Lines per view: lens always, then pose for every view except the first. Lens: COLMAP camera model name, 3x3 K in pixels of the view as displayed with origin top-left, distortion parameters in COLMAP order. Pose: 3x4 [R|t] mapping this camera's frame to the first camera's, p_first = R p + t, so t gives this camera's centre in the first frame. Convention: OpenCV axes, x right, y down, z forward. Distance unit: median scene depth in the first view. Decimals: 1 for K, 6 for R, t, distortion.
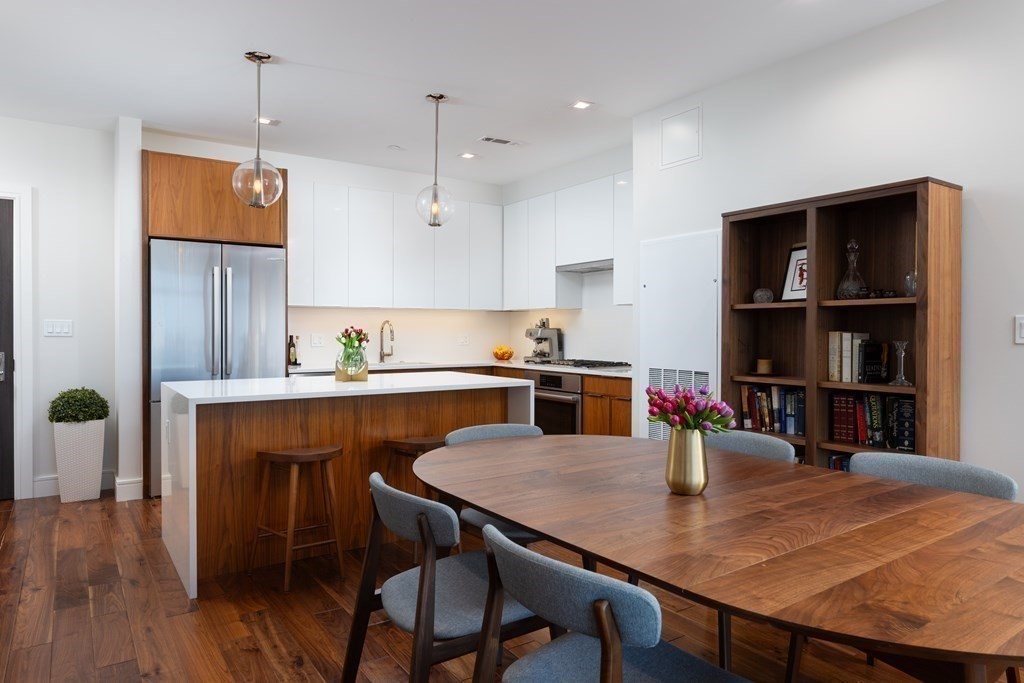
lens RADIAL K [[653.5, 0, 512.0], [0, 653.5, 341.5], [0, 0, 1]] dist [0.000249, -0.000089]
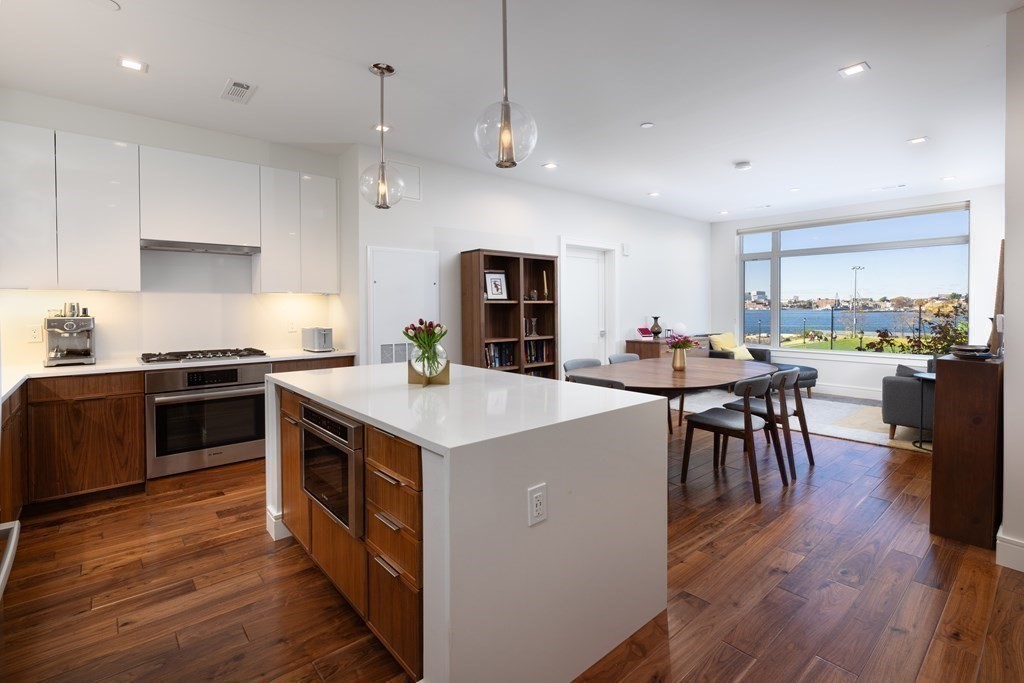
lens RADIAL K [[467.2, 0, 512.8], [0, 467.2, 312.3], [0, 0, 1]] dist [-0.001191, -0.000164]
pose [[-0.112525, -0.015696, 0.993525, -0.960845], [0.017157, 0.999695, 0.017737, -0.047133], [-0.993501, 0.019042, -0.112222, 1.088612]]
